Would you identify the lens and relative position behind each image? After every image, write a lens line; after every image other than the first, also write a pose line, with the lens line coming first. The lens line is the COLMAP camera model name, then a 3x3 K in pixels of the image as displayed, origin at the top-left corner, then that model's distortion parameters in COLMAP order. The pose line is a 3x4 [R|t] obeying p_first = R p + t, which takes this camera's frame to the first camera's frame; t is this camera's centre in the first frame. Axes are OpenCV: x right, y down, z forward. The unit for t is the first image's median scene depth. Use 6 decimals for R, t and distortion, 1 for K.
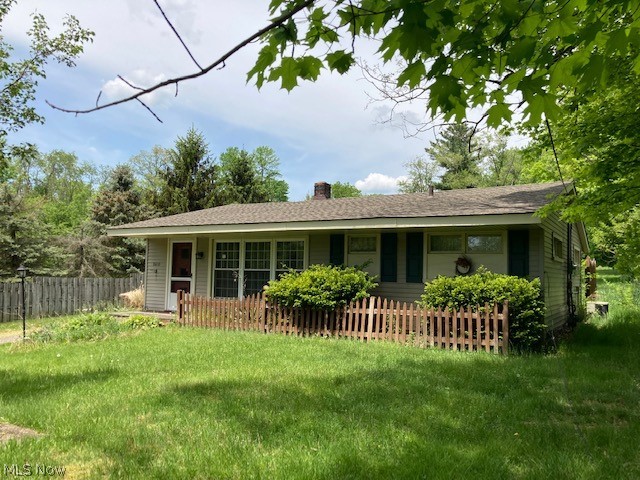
lens RADIAL K [[529.2, 0, 320.0], [0, 529.2, 240.0], [0, 0, 1]] dist [-0.011674, -0.007750]
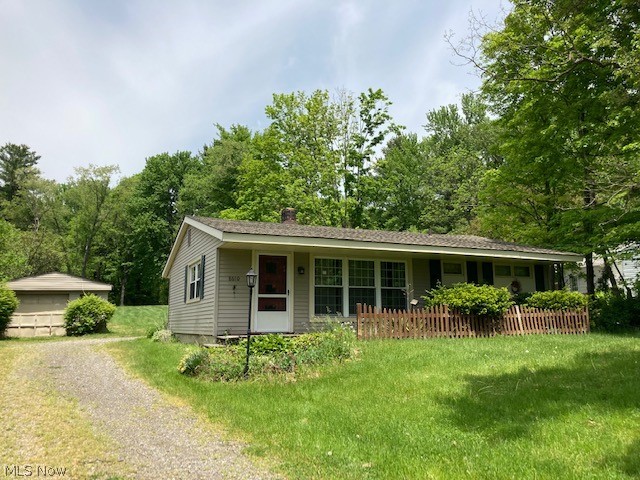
lens RADIAL K [[529.2, 0, 320.0], [0, 529.2, 240.0], [0, 0, 1]] dist [-0.011674, -0.007750]
pose [[0.577314, 0.099147, 0.810480, -1.261071], [-0.040144, 0.994847, -0.093106, 0.079504], [-0.815535, 0.021215, 0.578319, 0.558697]]
